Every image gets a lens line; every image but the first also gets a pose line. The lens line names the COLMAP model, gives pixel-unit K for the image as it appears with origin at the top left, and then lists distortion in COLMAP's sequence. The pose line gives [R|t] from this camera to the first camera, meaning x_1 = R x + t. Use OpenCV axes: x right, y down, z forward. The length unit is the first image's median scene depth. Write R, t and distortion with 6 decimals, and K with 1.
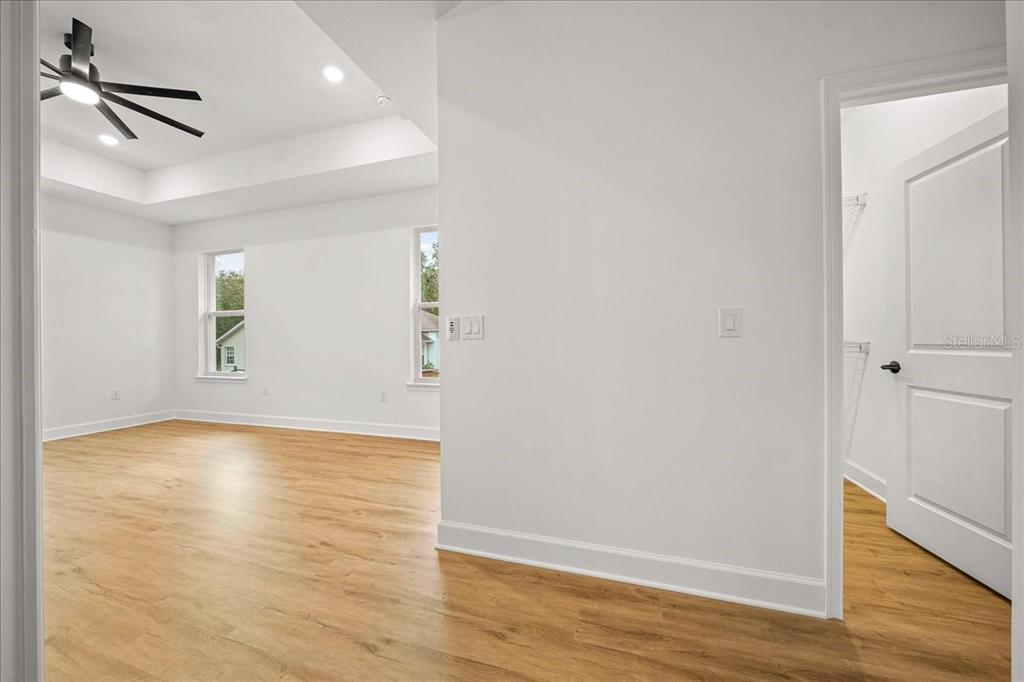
lens RADIAL K [[354.0, 0, 512.0], [0, 354.0, 341.0], [0, 0, 1]] dist [-0.005250, -0.000136]
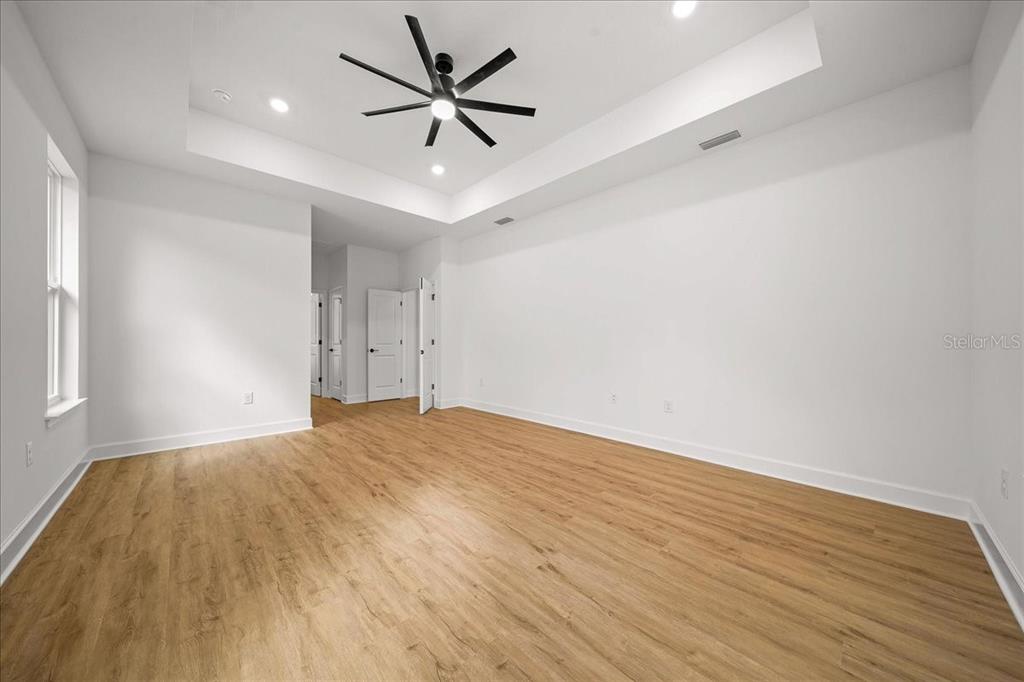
lens RADIAL K [[347.6, 0, 516.5], [0, 347.6, 338.2], [0, 0, 1]] dist [0.000176, -0.000051]
pose [[-0.877888, 0.013568, 0.478674, -1.514673], [0.007367, 0.999863, -0.014829, 0.015024], [-0.478810, -0.009492, -0.877867, 1.434103]]
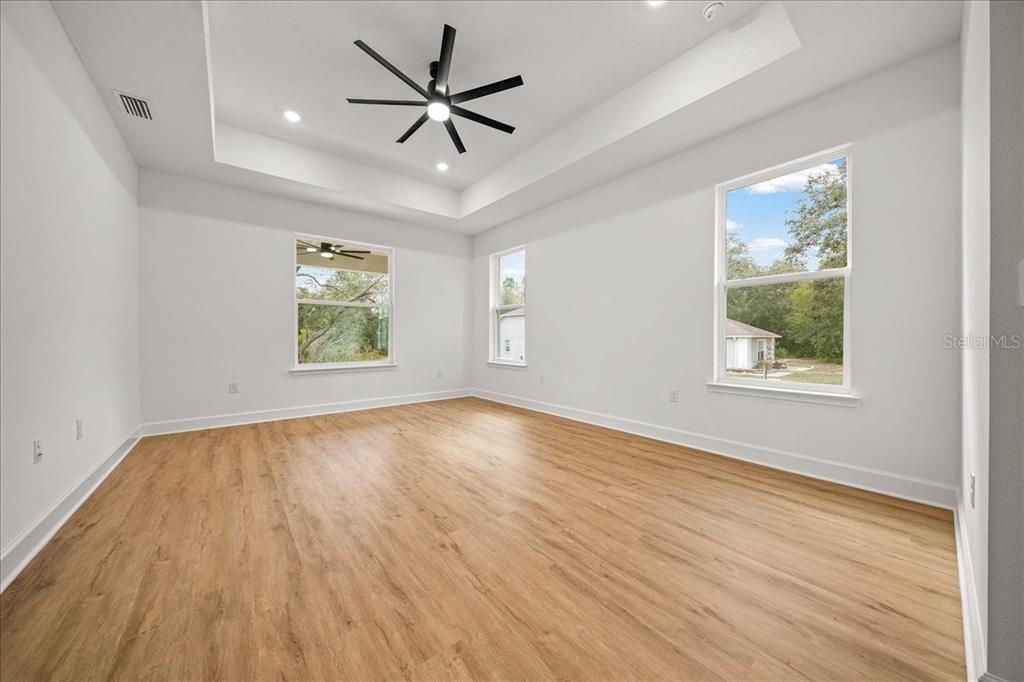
lens RADIAL K [[347.6, 0, 516.5], [0, 347.6, 338.2], [0, 0, 1]] dist [0.000176, -0.000051]
pose [[0.836504, 0.009731, -0.547874, -0.293529], [-0.007622, 0.999952, 0.006123, 0.022885], [0.547908, -0.000946, 0.836538, 0.137652]]
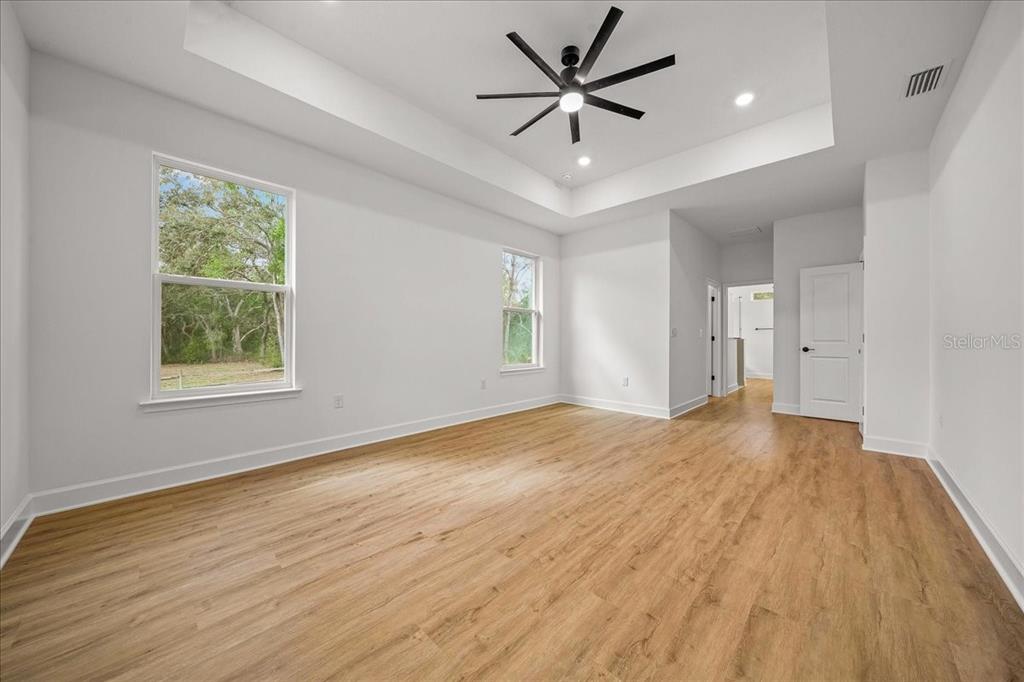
lens RADIAL K [[354.0, 0, 512.0], [0, 354.0, 341.0], [0, 0, 1]] dist [-0.005250, -0.000136]
pose [[0.445921, 0.004477, 0.895061, -1.767459], [-0.005594, 0.999982, -0.002215, 0.024137], [-0.895055, -0.004019, 0.445938, 0.529024]]
